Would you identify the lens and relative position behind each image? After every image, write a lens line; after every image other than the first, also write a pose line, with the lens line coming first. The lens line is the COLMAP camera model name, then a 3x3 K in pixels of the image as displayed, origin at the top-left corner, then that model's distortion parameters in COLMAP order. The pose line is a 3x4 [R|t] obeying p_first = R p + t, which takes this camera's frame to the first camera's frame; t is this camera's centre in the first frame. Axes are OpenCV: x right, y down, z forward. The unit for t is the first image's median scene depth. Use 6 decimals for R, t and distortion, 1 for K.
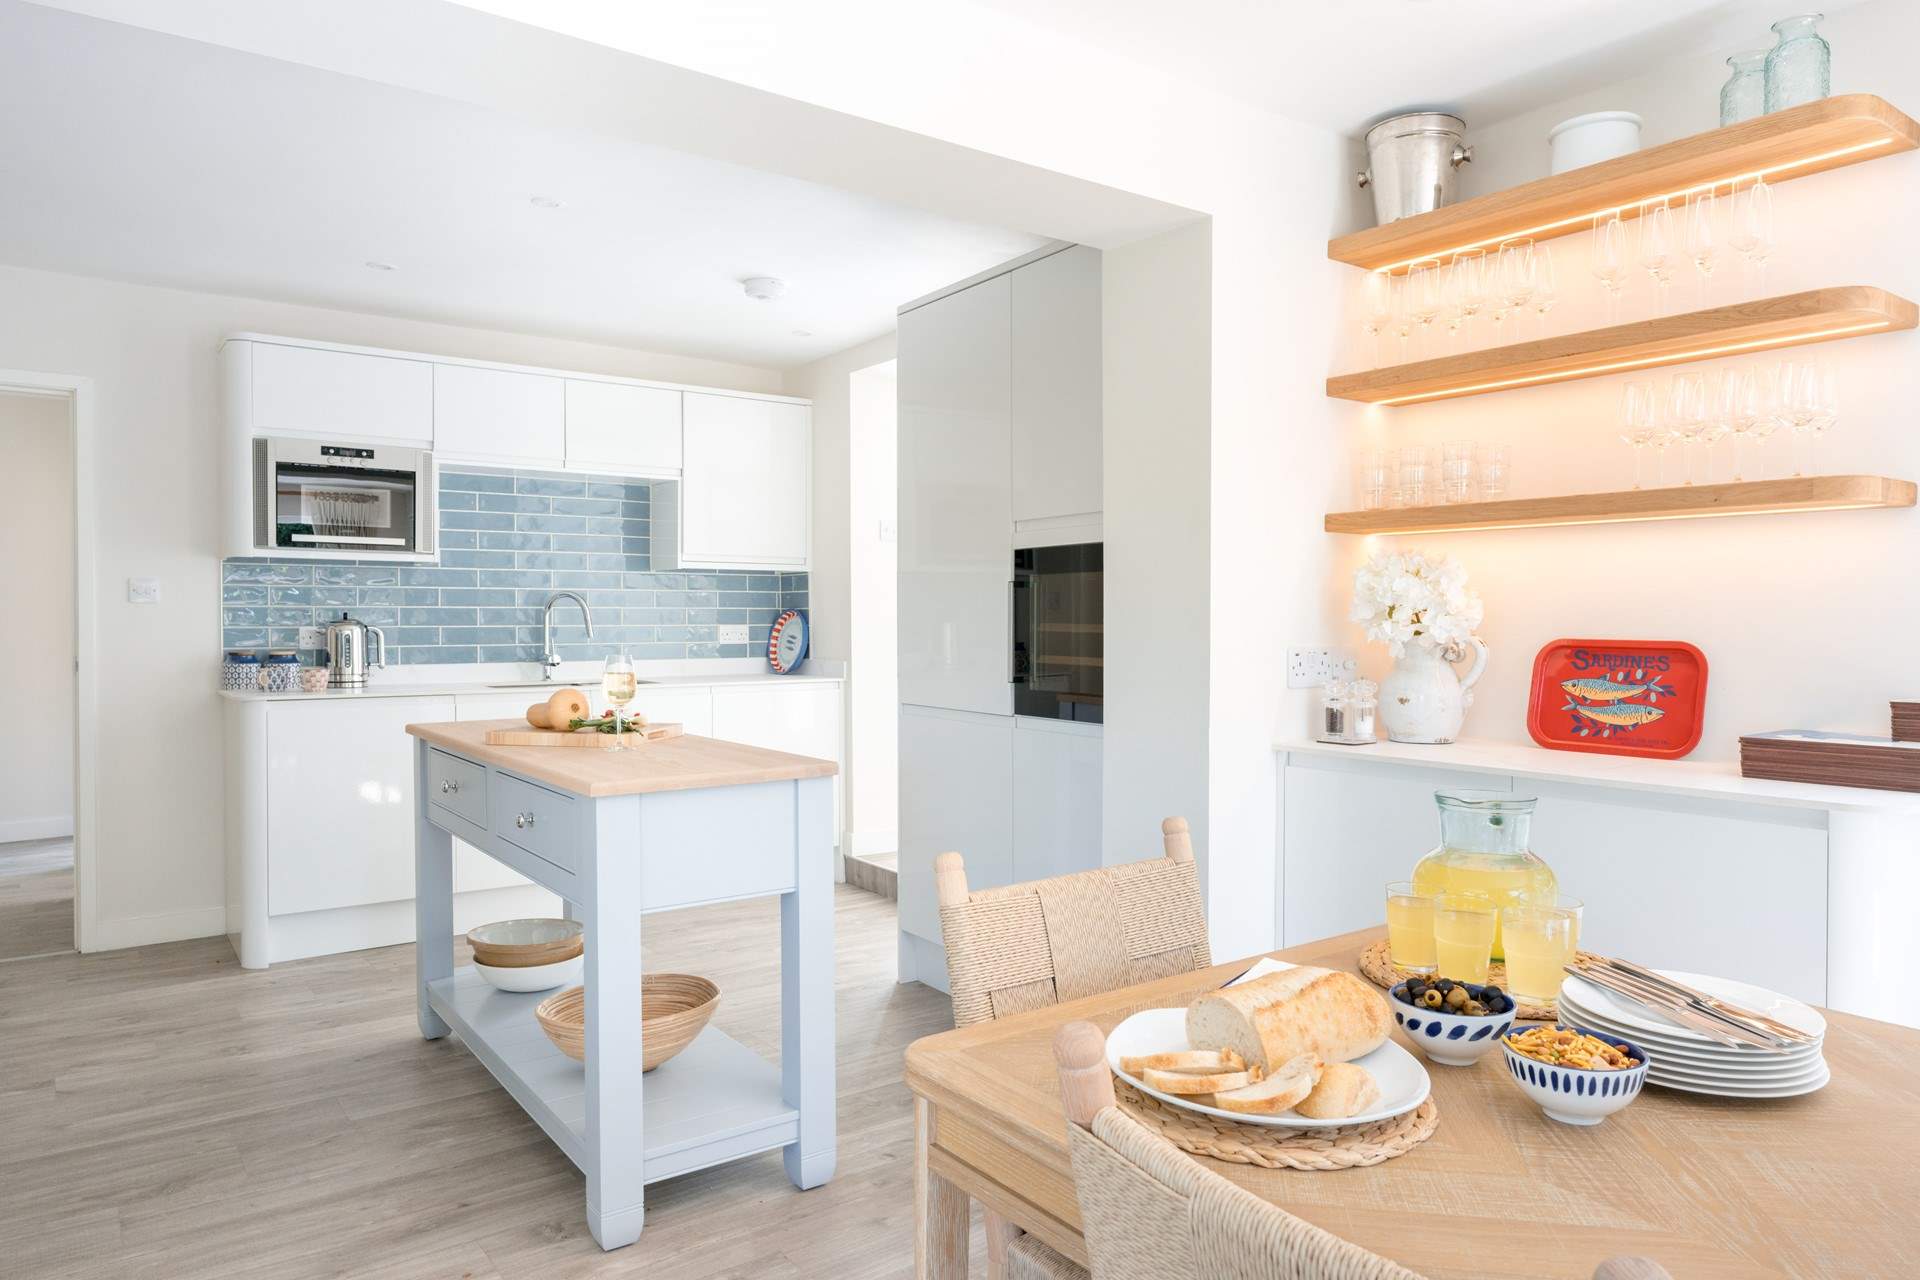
lens RADIAL K [[1256.9, 0, 960.0], [0, 1256.9, 640.0], [0, 0, 1]] dist [-0.002041, 0.004640]
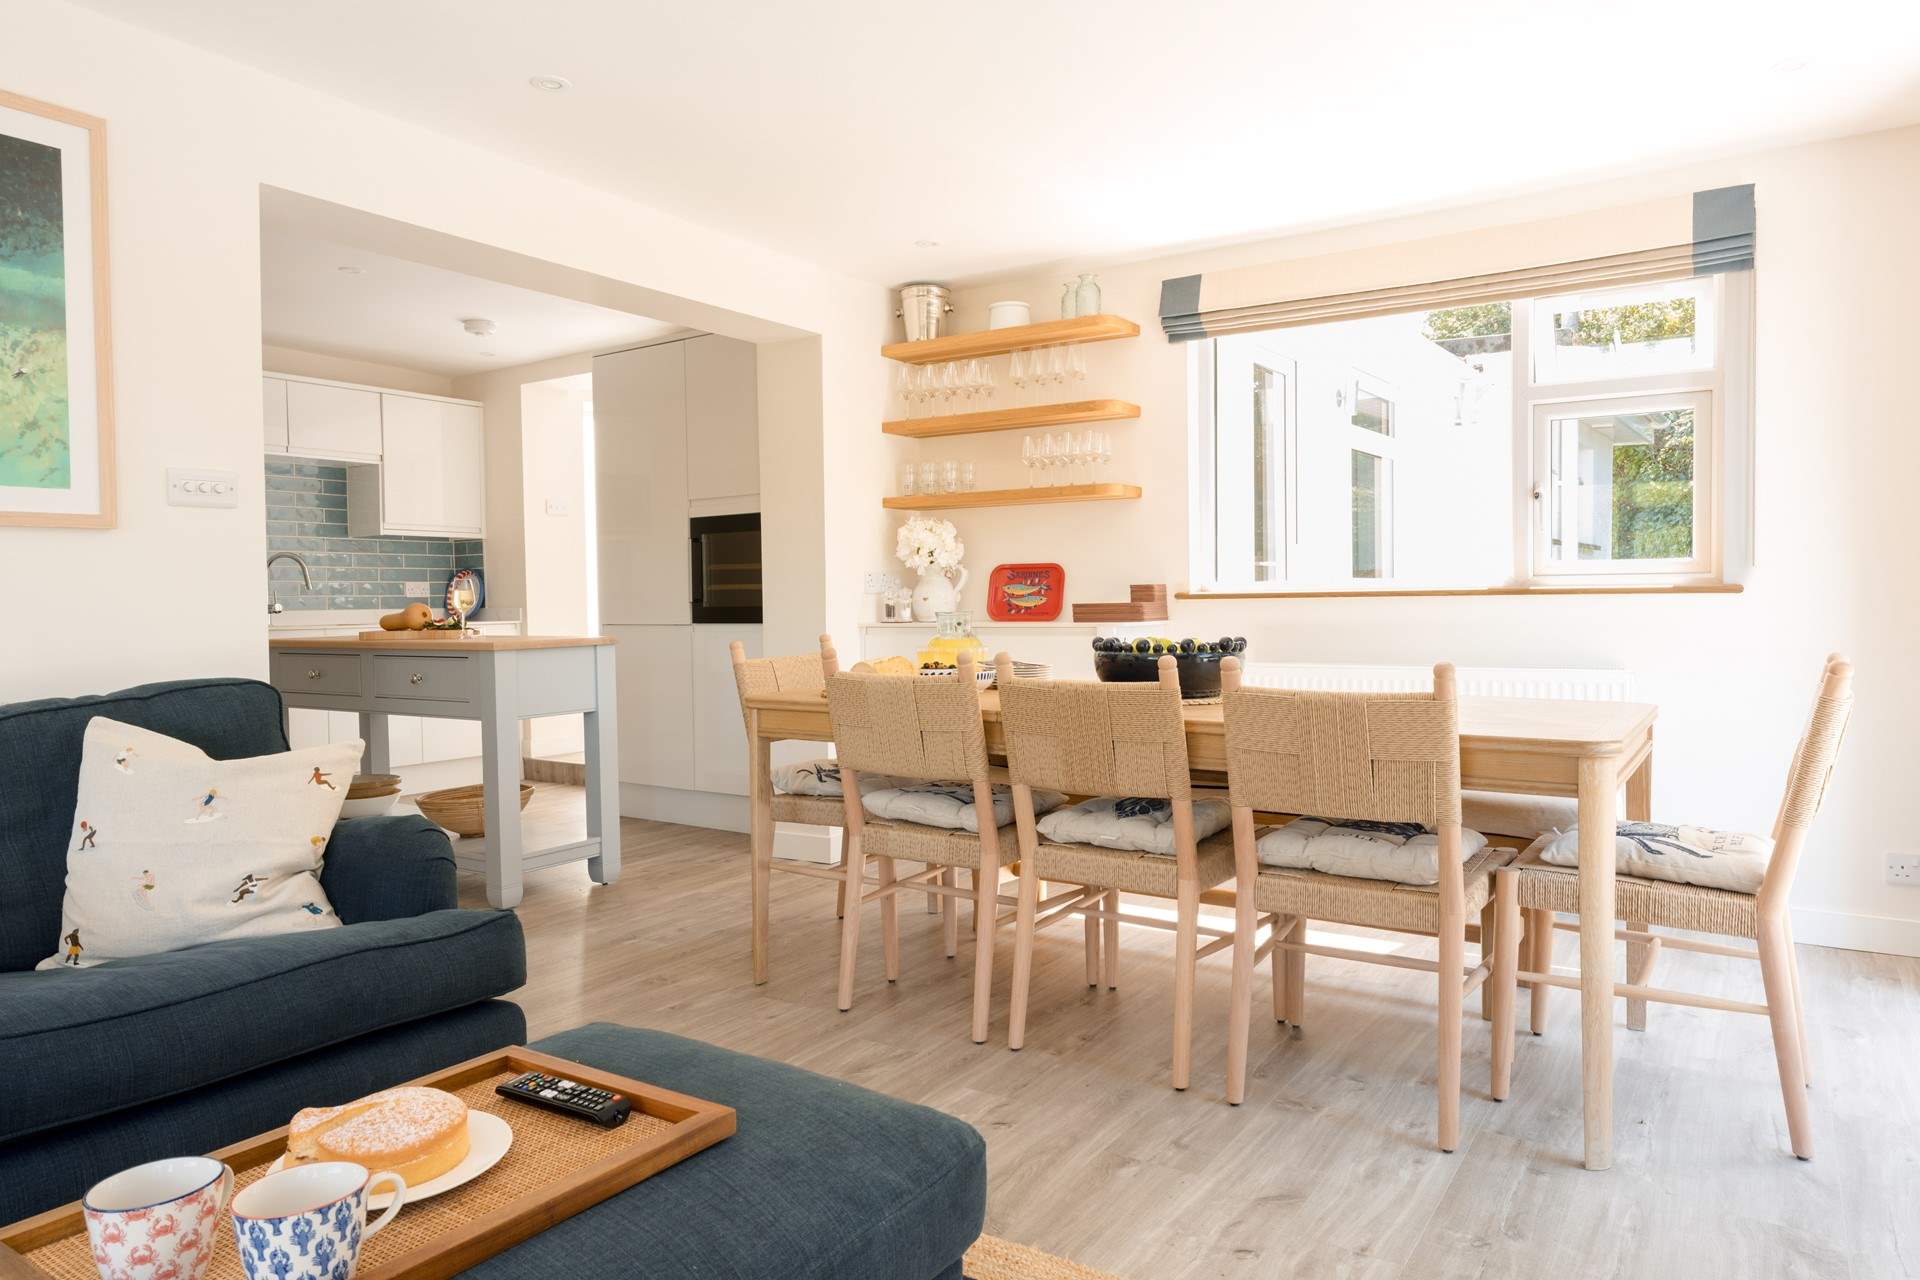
lens RADIAL K [[1256.9, 0, 960.0], [0, 1256.9, 640.0], [0, 0, 1]] dist [-0.002041, 0.004640]
pose [[0.936517, -0.024440, 0.349770, -0.236812], [0.020353, 0.999675, 0.015354, 0.076741], [-0.350032, -0.007260, 0.936710, -0.715960]]
